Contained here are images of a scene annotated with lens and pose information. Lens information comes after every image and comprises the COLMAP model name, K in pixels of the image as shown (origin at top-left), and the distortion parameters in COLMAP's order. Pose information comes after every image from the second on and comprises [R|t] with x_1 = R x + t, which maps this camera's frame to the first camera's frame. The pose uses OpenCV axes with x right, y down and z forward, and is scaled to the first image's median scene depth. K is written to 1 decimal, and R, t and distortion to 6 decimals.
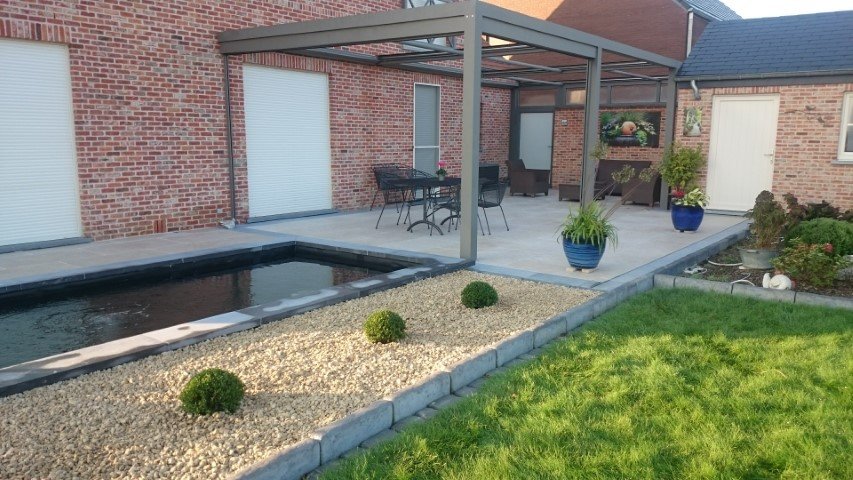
lens RADIAL K [[679.8, 0, 426.5], [0, 679.8, 240.0], [0, 0, 1]] dist [0.225998, -0.384271]
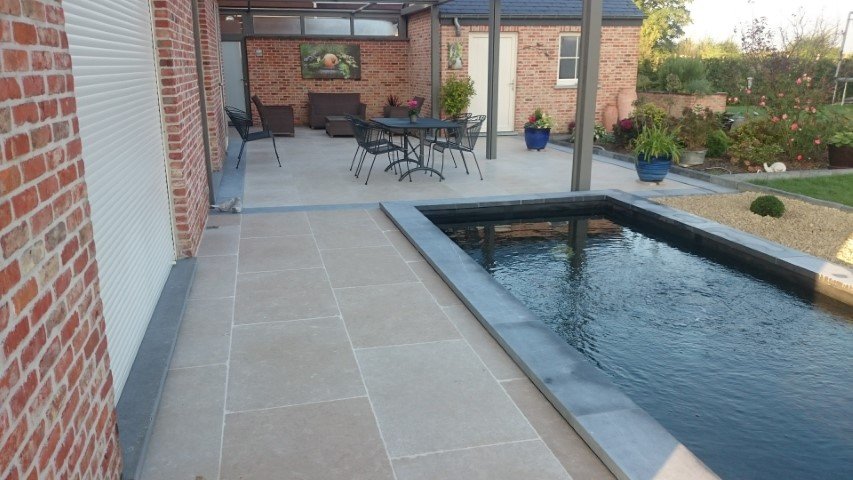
lens RADIAL K [[679.8, 0, 426.5], [0, 679.8, 240.0], [0, 0, 1]] dist [0.225998, -0.384271]
pose [[0.619349, -0.205715, 0.757686, -0.557814], [0.130545, 0.978612, 0.158988, -0.060560], [-0.774186, 0.000443, 0.632957, 0.324736]]
